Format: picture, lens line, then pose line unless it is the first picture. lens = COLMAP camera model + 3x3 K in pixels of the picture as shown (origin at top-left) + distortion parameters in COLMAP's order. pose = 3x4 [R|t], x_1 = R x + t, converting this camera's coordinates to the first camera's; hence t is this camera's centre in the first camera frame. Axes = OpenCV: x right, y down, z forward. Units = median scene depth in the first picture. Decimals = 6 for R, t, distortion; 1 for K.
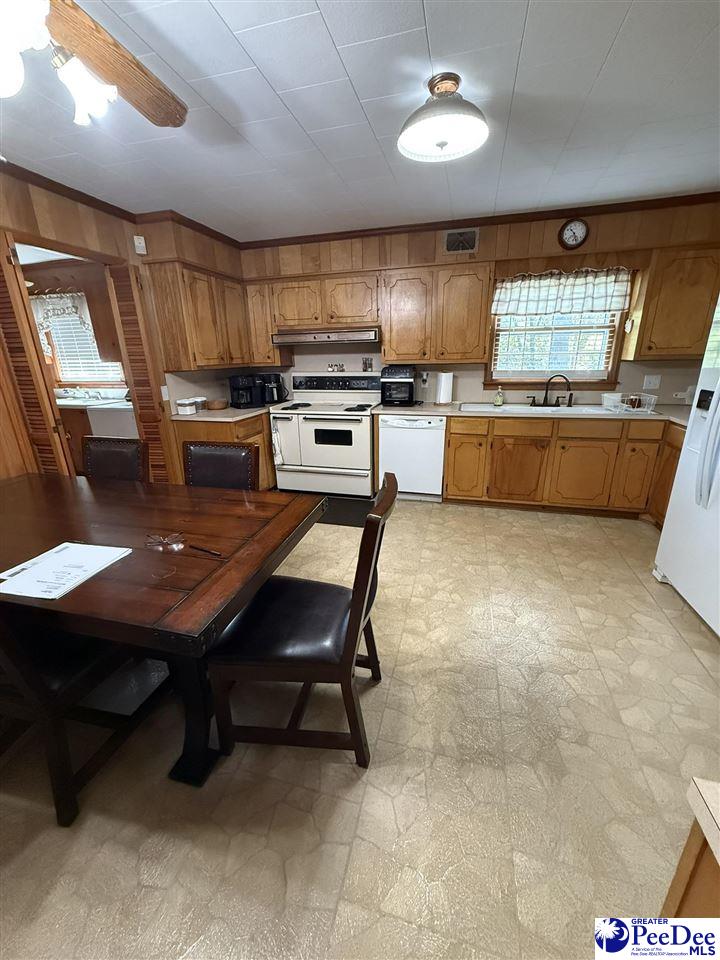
lens RADIAL K [[385.6, 0, 361.2], [0, 385.6, 478.8], [0, 0, 1]] dist [-0.000460, -0.000035]
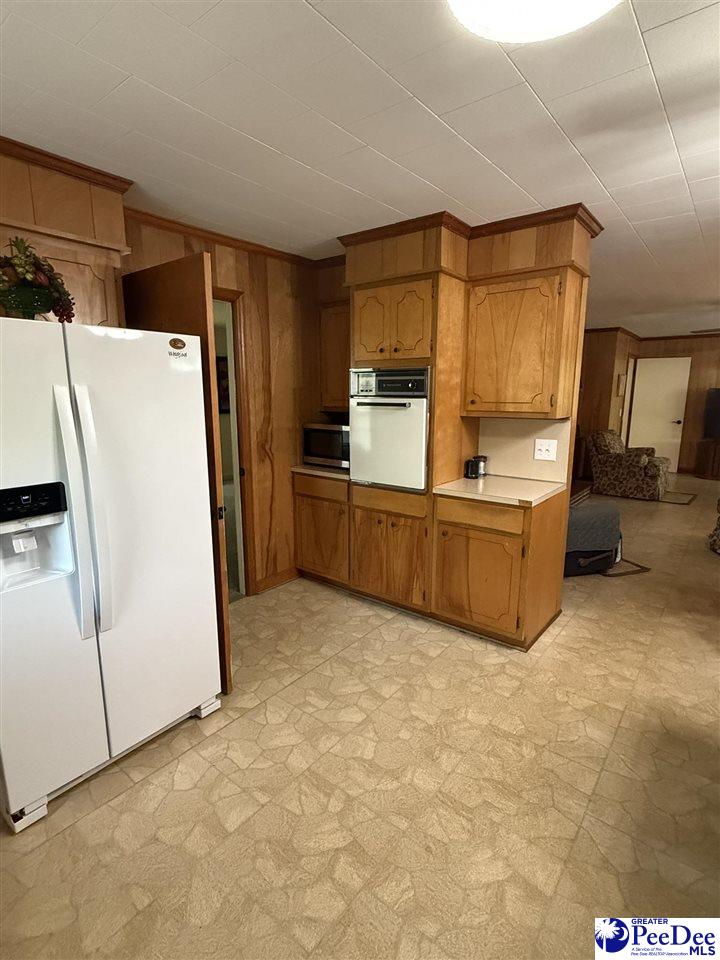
lens RADIAL K [[480.4, 0, 360.3], [0, 480.4, 480.6], [0, 0, 1]] dist [-0.000167, -0.000056]
pose [[-0.917321, -0.057311, 0.394002, 0.125077], [0.138630, 0.881686, 0.451011, -0.505512], [-0.373234, 0.468342, -0.800844, 1.410577]]
